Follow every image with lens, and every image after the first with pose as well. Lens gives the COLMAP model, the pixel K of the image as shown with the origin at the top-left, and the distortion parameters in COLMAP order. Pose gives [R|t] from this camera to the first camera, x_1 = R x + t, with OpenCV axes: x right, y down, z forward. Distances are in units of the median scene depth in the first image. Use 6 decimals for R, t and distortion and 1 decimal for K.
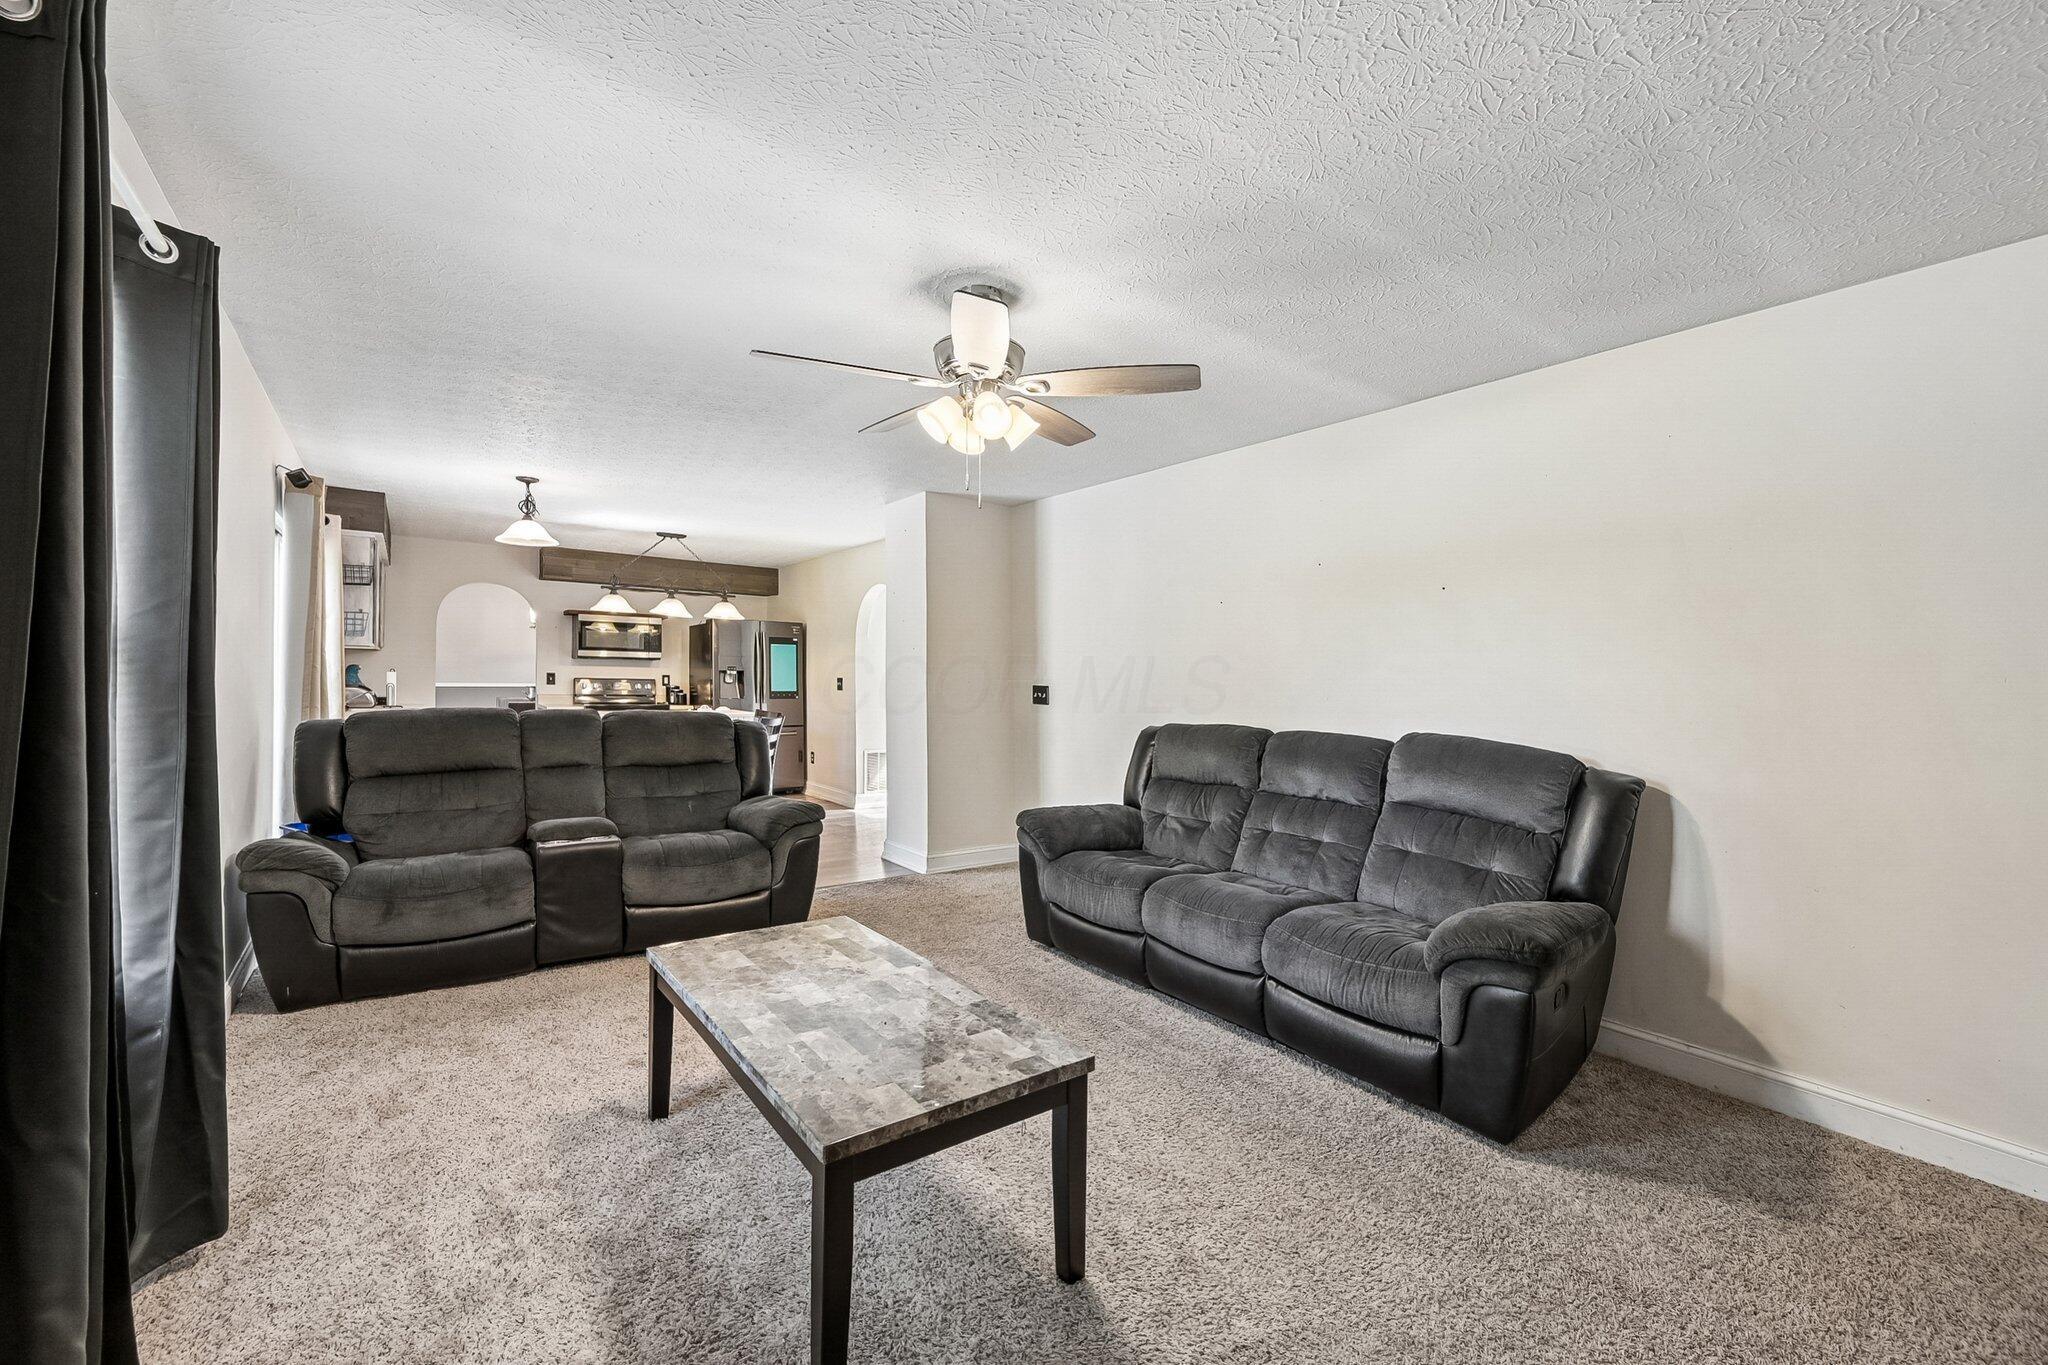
lens RADIAL K [[826.6, 0, 1030.6], [0, 826.6, 682.7], [0, 0, 1]] dist [0.001778, -0.000057]
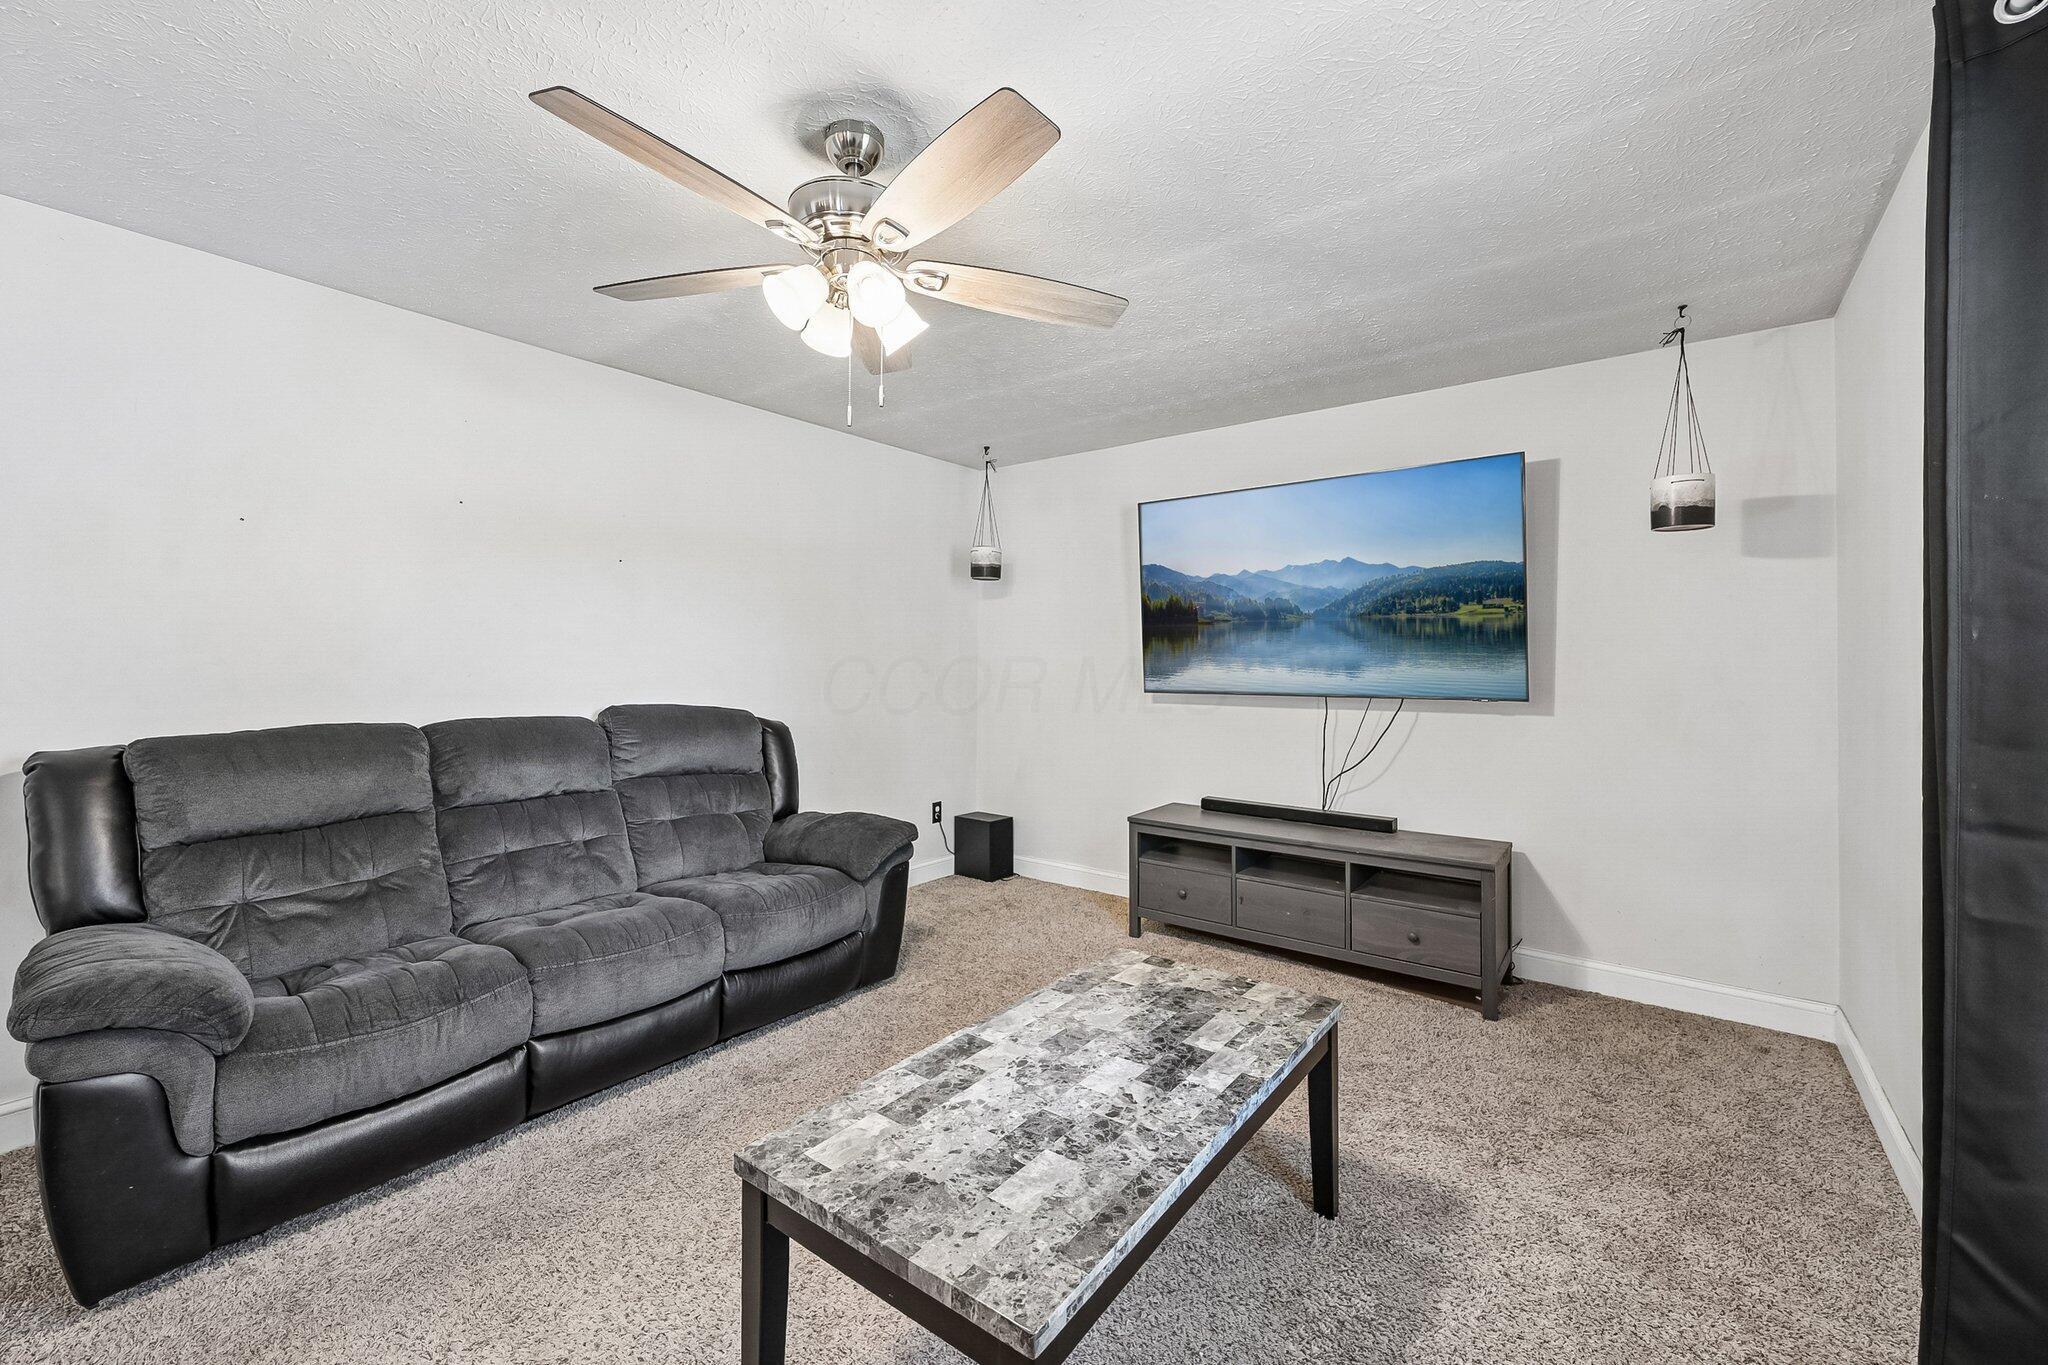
lens RADIAL K [[826.6, 0, 1030.9], [0, 826.6, 674.8], [0, 0, 1]] dist [0.001778, -0.000057]
pose [[-0.263080, -0.044432, 0.963750, -0.910230], [-0.009244, 0.999009, 0.043534, -0.034760], [-0.964730, 0.002544, -0.263230, 1.182367]]
